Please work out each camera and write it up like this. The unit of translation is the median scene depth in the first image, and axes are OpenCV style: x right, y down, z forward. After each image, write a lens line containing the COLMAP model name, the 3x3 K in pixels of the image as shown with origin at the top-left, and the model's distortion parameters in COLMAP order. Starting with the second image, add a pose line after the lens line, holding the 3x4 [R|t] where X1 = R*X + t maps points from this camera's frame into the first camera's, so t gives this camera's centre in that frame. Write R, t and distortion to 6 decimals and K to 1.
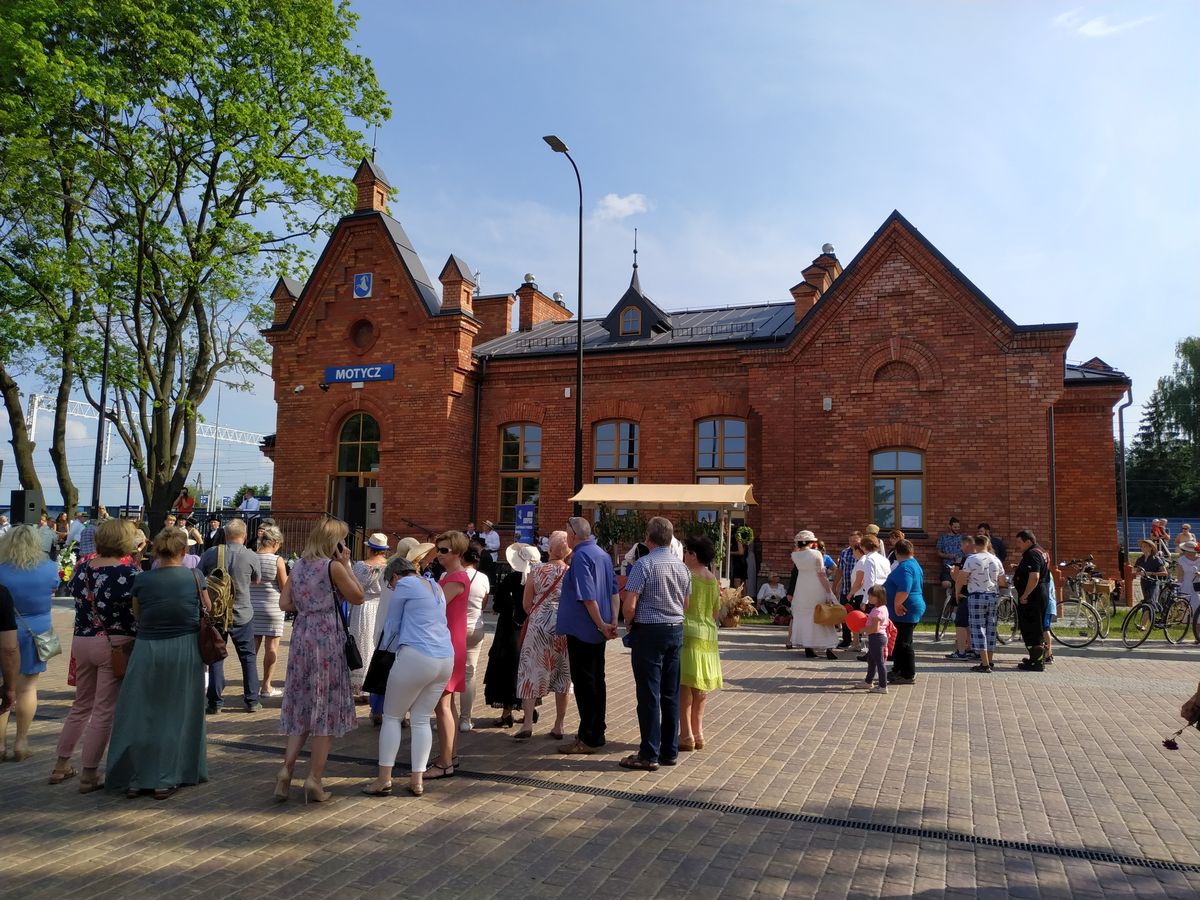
lens RADIAL K [[846.2, 0, 599.3], [0, 846.2, 446.3], [0, 0, 1]] dist [0.135548, -0.280002]
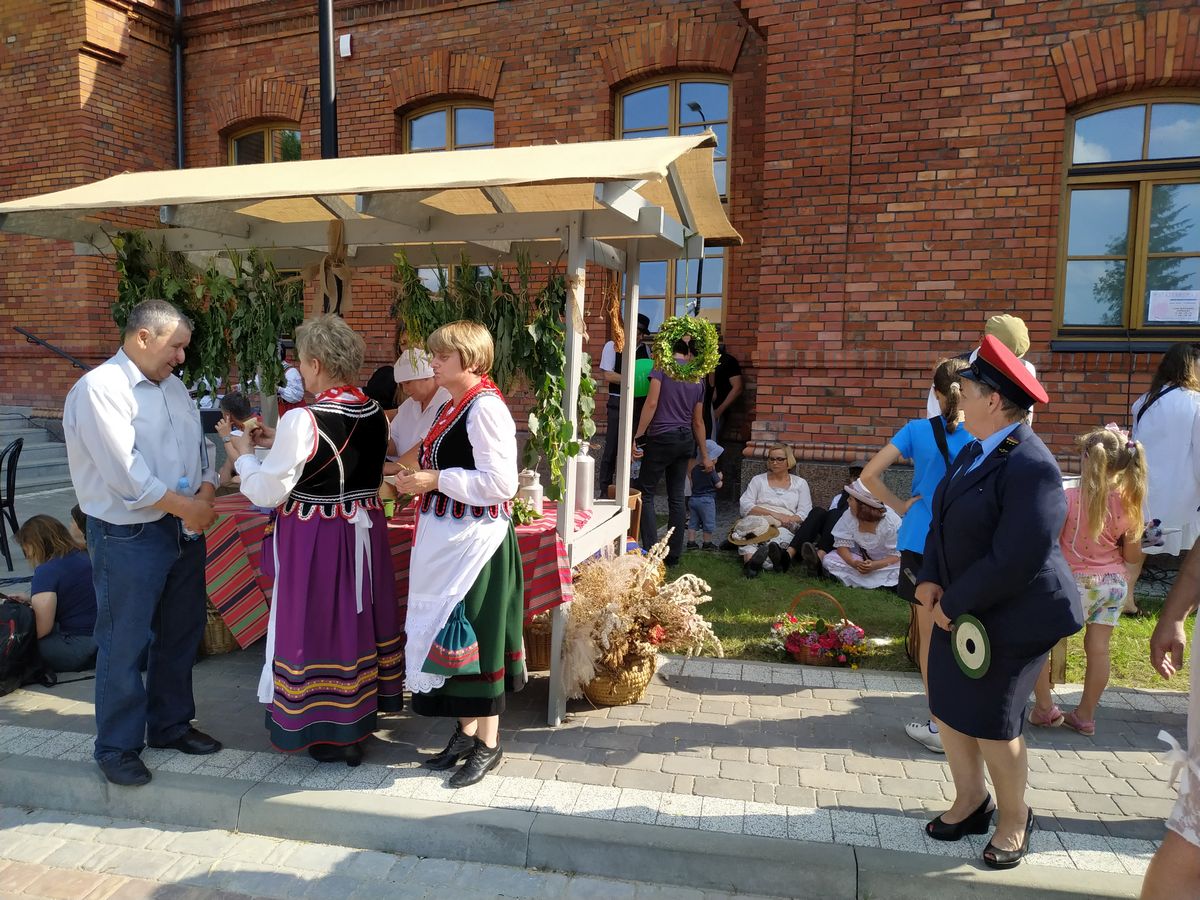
lens RADIAL K [[856.5, 0, 615.4], [0, 856.5, 454.0], [0, 0, 1]] dist [0.028999, -0.065143]
pose [[0.999873, -0.011077, 0.011483, 0.122605], [0.008425, 0.977747, 0.209620, 0.068491], [-0.013549, -0.209497, 0.977716, 0.616461]]
